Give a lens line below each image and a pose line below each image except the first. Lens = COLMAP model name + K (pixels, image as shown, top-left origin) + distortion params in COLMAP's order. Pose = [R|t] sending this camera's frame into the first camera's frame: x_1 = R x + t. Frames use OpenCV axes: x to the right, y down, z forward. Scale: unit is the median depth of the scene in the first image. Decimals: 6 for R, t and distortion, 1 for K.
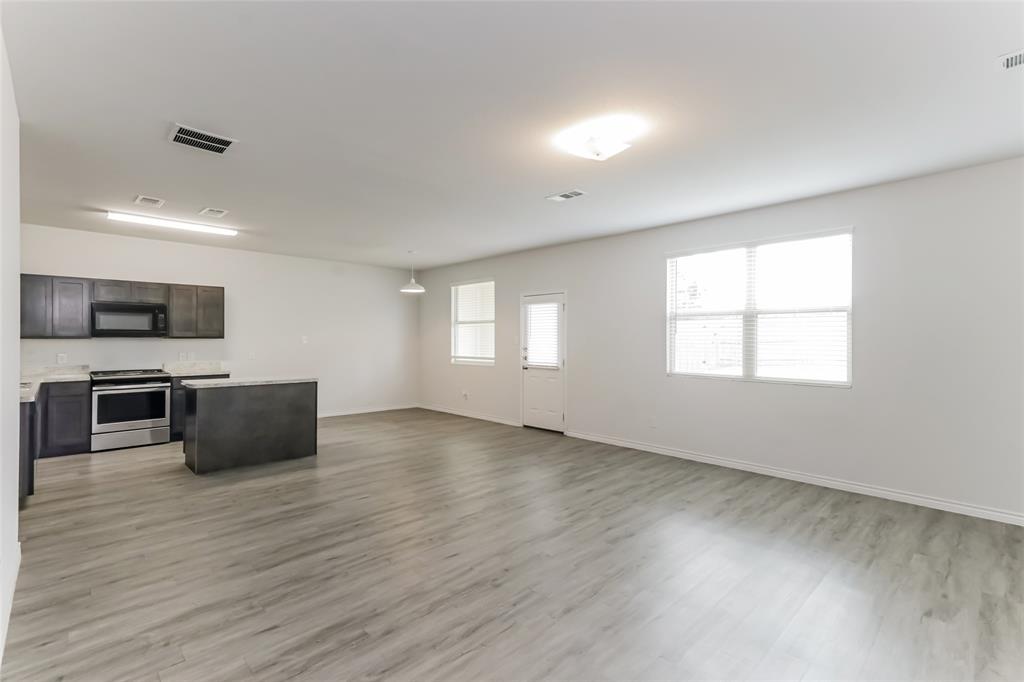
lens RADIAL K [[467.8, 0, 499.7], [0, 467.8, 341.1], [0, 0, 1]] dist [0.009047, 0.000097]
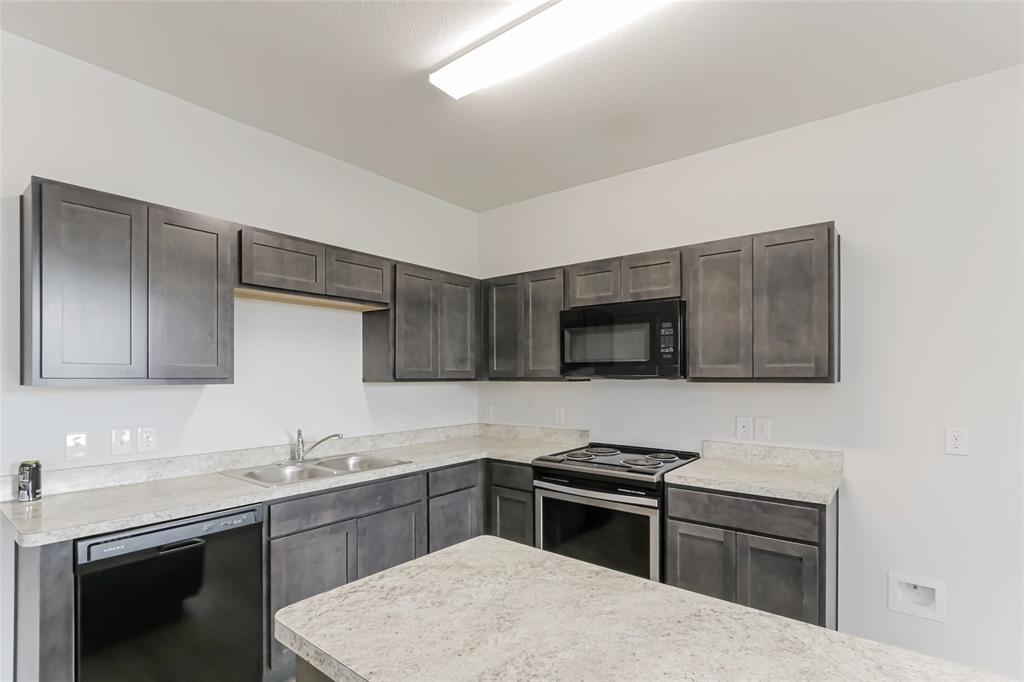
lens RADIAL K [[490.9, 0, 501.5], [0, 490.9, 377.0], [0, 0, 1]] dist [-0.000036, 0.000185]
pose [[0.139105, -0.001296, -0.990277, -0.381494], [-0.005778, 0.999981, -0.002120, -0.009723], [0.990261, 0.006017, 0.139094, 0.957829]]
